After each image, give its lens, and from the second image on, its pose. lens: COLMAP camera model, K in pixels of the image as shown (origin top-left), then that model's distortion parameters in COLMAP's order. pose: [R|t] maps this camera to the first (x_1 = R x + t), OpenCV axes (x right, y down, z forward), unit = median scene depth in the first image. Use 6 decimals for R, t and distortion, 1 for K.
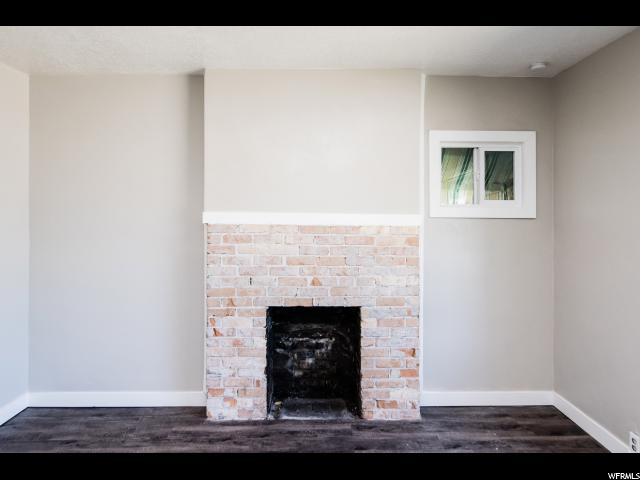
lens RADIAL K [[324.7, 0, 316.3], [0, 324.7, 235.0], [0, 0, 1]] dist [0.005483, 0.000117]
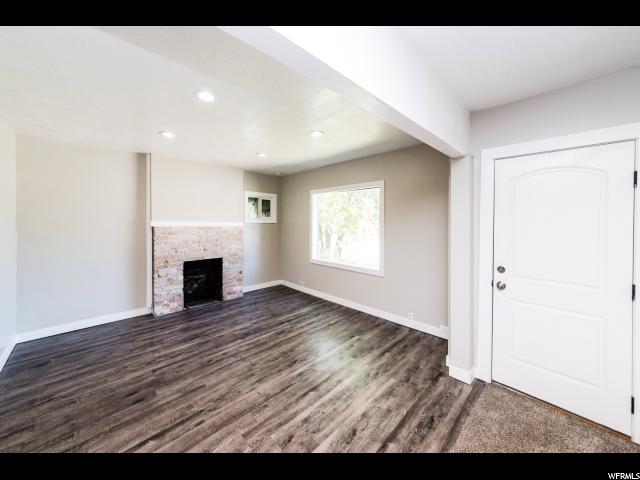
lens RADIAL K [[231.4, 0, 318.2], [0, 231.4, 222.7], [0, 0, 1]] dist [-0.001069, 0.000189]
pose [[0.686814, -0.002021, 0.726830, -0.683358], [0.005039, 0.999985, -0.001981, -0.050845], [-0.726816, 0.005024, 0.686814, -0.830912]]
